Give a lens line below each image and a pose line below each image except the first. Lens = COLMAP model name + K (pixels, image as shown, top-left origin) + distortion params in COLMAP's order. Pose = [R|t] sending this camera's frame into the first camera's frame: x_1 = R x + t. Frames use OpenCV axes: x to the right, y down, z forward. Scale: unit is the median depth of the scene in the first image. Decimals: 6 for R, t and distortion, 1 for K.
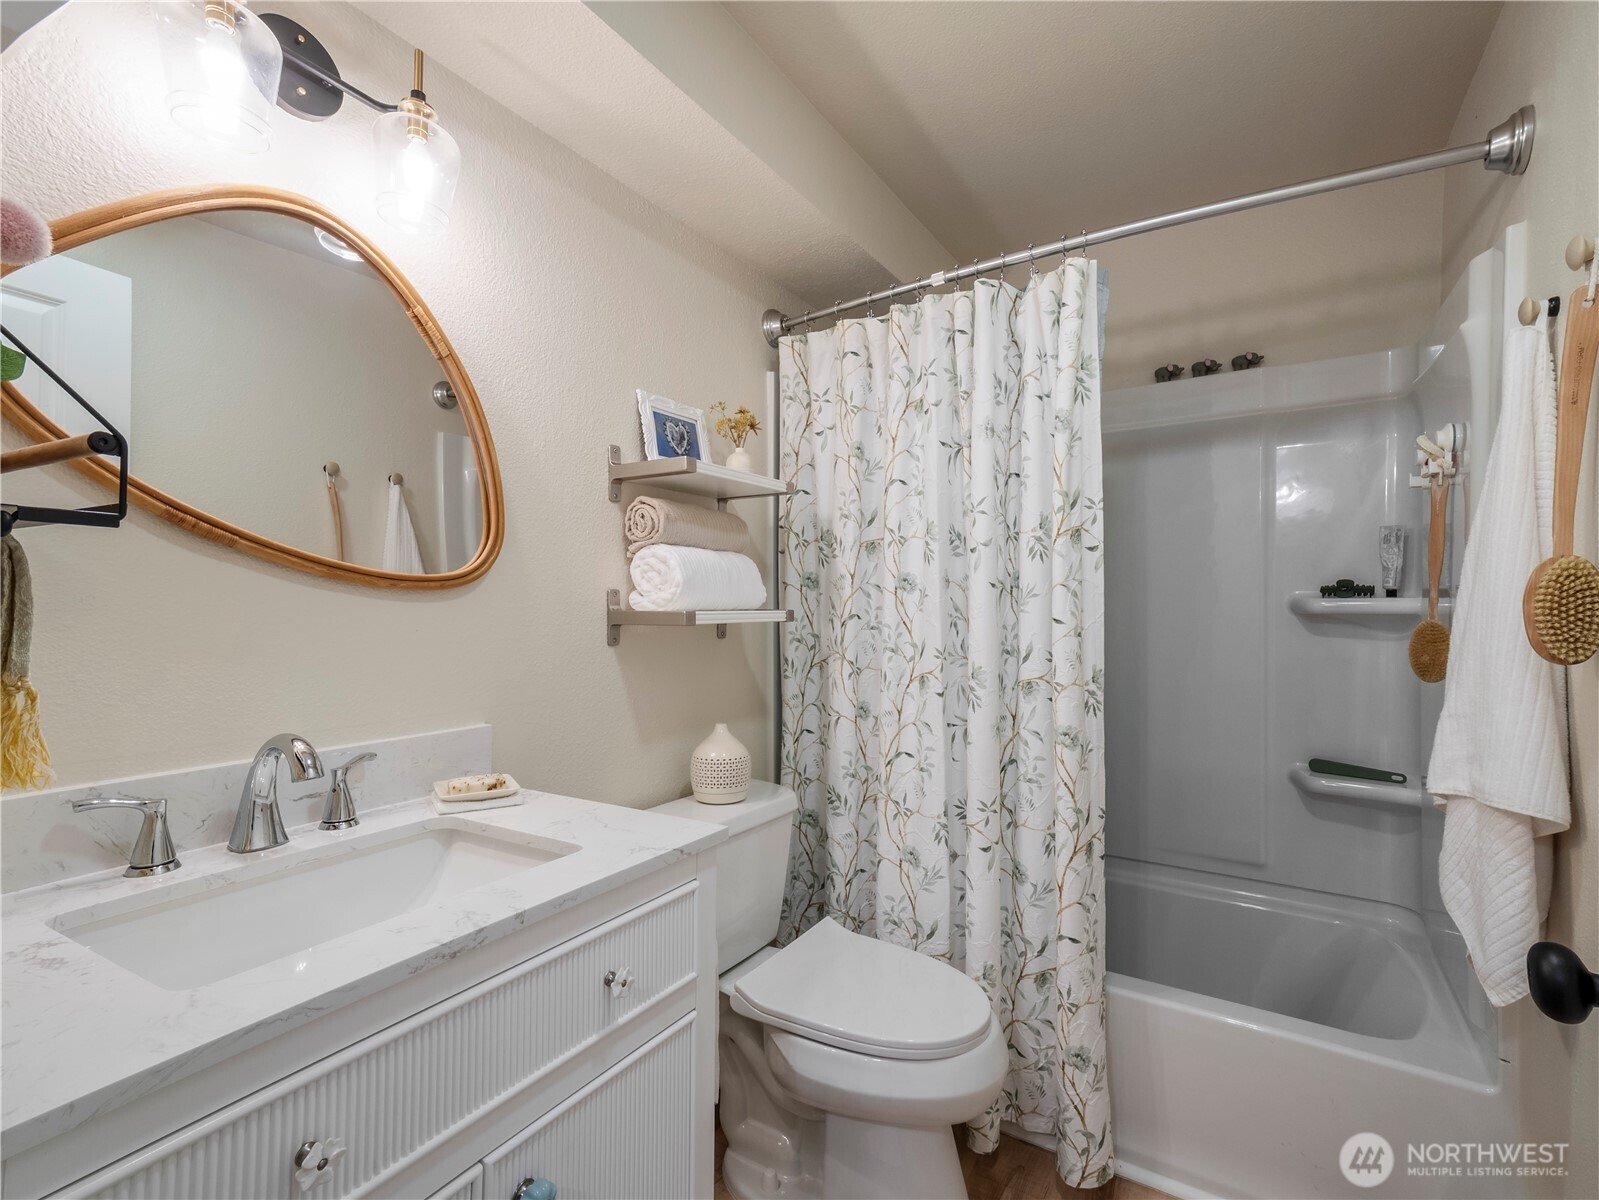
lens RADIAL K [[765.6, 0, 799.5], [0, 765.6, 600.0], [0, 0, 1]] dist [0.028958, 0.000382]
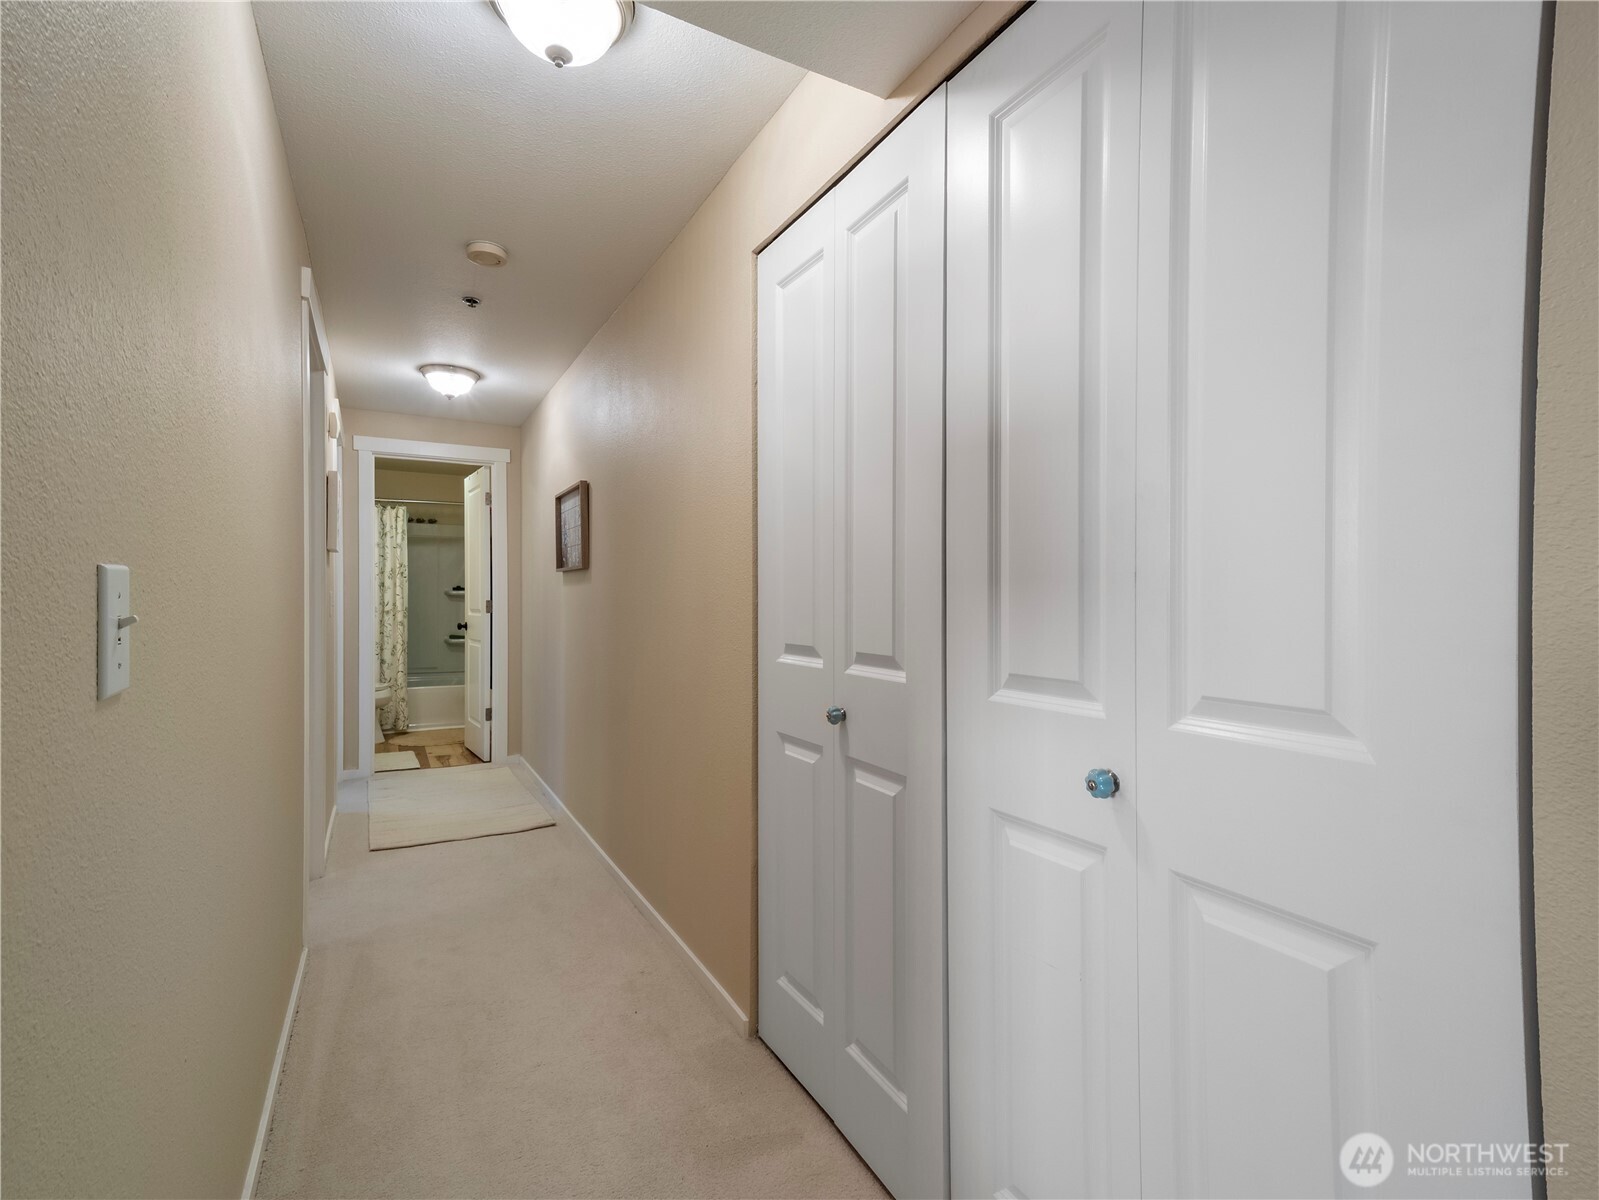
lens RADIAL K [[765.6, 0, 799.5], [0, 765.6, 600.0], [0, 0, 1]] dist [0.028958, 0.000382]
pose [[0.496046, 0.000344, 0.868296, -2.067711], [-0.002130, 0.999997, 0.000821, 0.044456], [-0.868294, -0.002257, 0.496045, -2.754204]]
